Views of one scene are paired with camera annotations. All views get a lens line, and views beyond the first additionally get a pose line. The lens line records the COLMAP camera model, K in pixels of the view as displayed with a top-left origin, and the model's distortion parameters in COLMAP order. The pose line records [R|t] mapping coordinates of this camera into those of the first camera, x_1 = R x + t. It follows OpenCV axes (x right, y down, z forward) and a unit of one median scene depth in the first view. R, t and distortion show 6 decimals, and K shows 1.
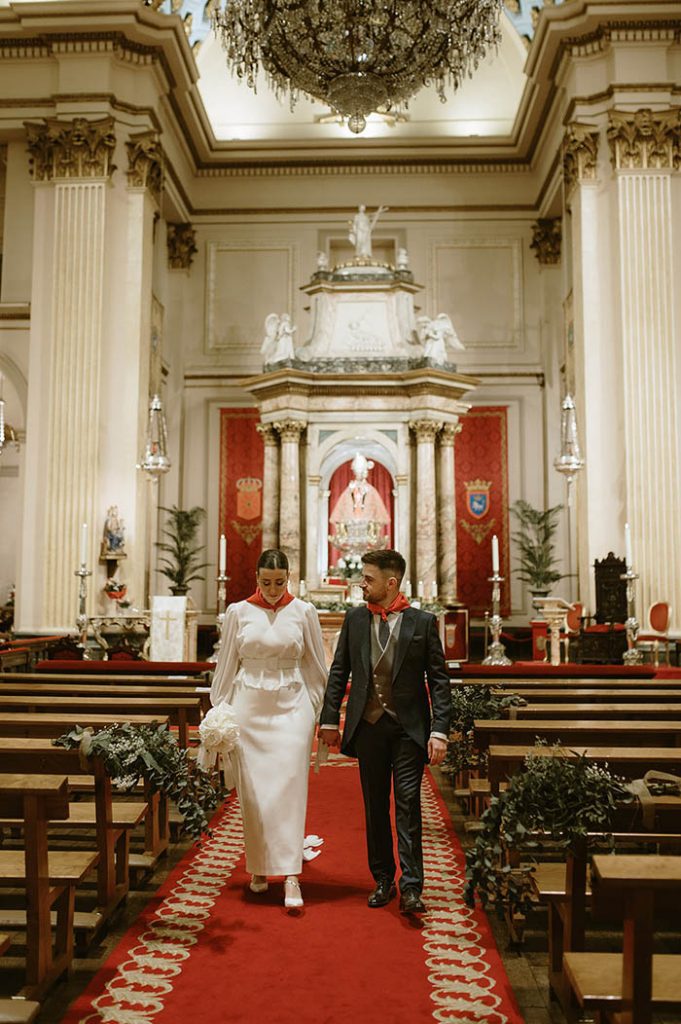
lens RADIAL K [[1053.1, 0, 325.7], [0, 1053.1, 509.1], [0, 0, 1]] dist [-0.030661, 0.014263]
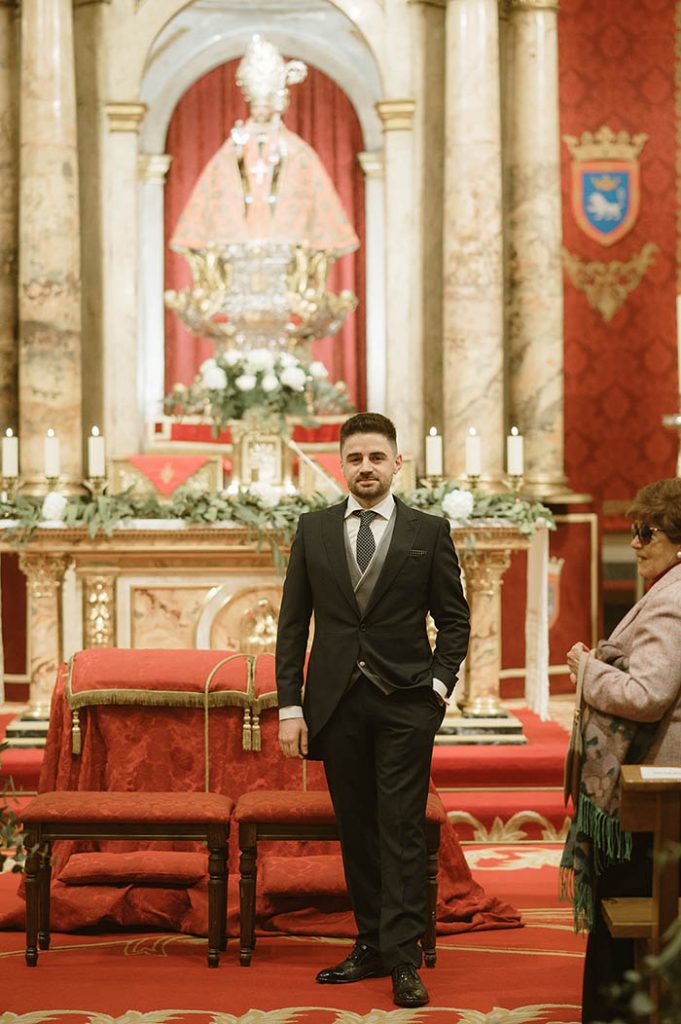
lens RADIAL K [[2791.3, 0, 340.5], [0, 2791.3, 512.0], [0, 0, 1]] dist [-0.018696, -0.100685]
pose [[0.997013, -0.008928, 0.076712, -0.011091], [0.001651, 0.995532, 0.094406, 0.011971], [-0.077212, -0.093997, 0.992574, 0.134581]]
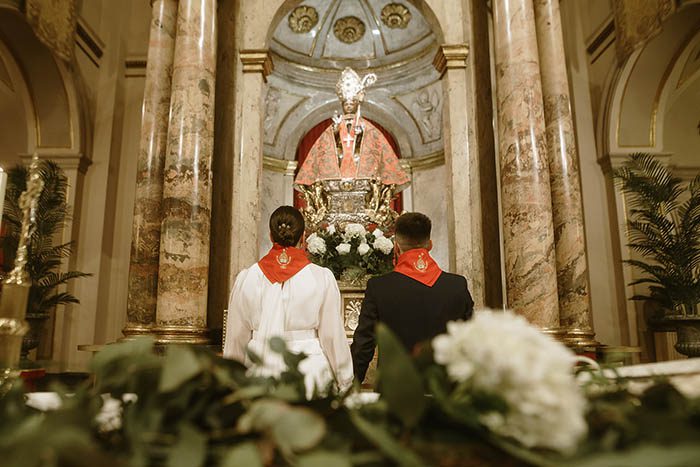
lens RADIAL K [[494.6, 0, 324.1], [0, 494.6, 252.7], [0, 0, 1]] dist [-0.004932, -0.000372]
pose [[0.999513, 0.005802, 0.030655, 0.011926], [-0.003085, 0.996122, -0.087932, 0.066789], [-0.031046, 0.087795, 0.995655, 0.766204]]
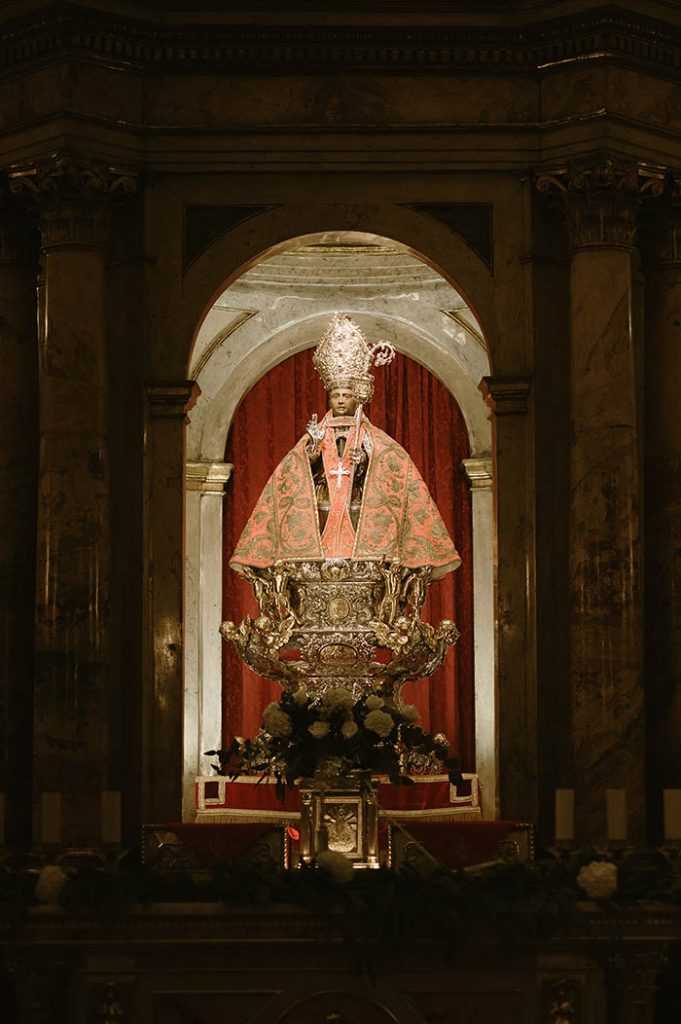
lens RADIAL K [[2791.3, 0, 340.5], [0, 2791.3, 512.0], [0, 0, 1]] dist [-0.018696, -0.100685]
pose [[0.999240, -0.002887, 0.038874, 0.004262], [0.004720, 0.998877, -0.047141, 0.031333], [-0.038695, 0.047289, 0.998132, 0.304214]]
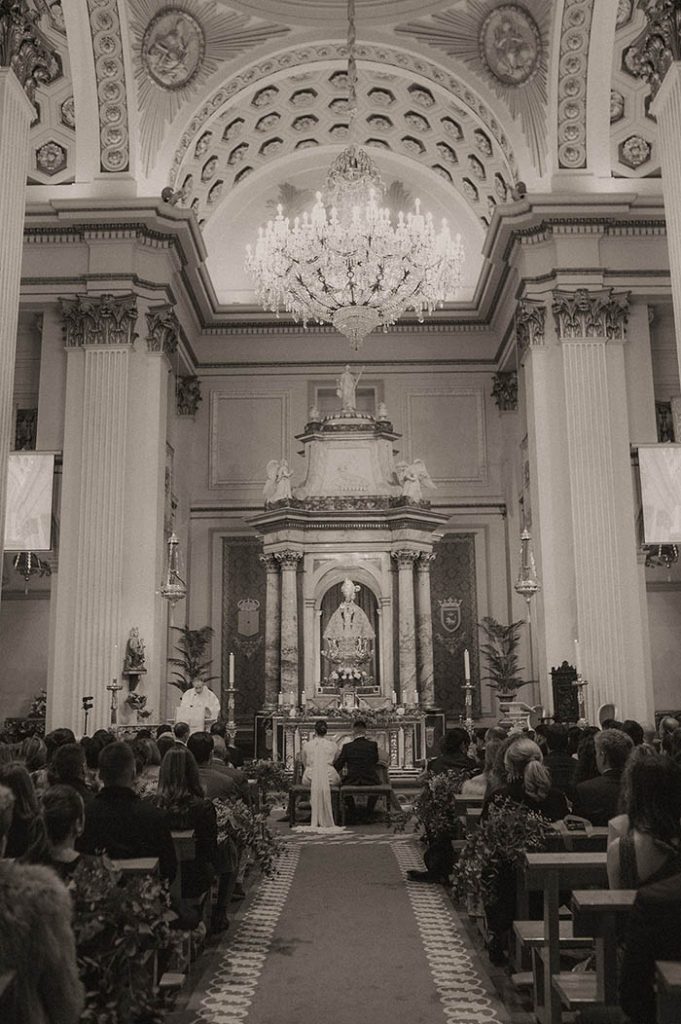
lens RADIAL K [[1015.5, 0, 361.5], [0, 1015.5, 514.0], [0, 0, 1]] dist [-0.037942, 0.021937]
pose [[0.998249, -0.006417, 0.058796, -0.018515], [0.012302, 0.994882, -0.100289, -0.011264], [-0.057852, 0.100837, 0.993220, -0.114986]]
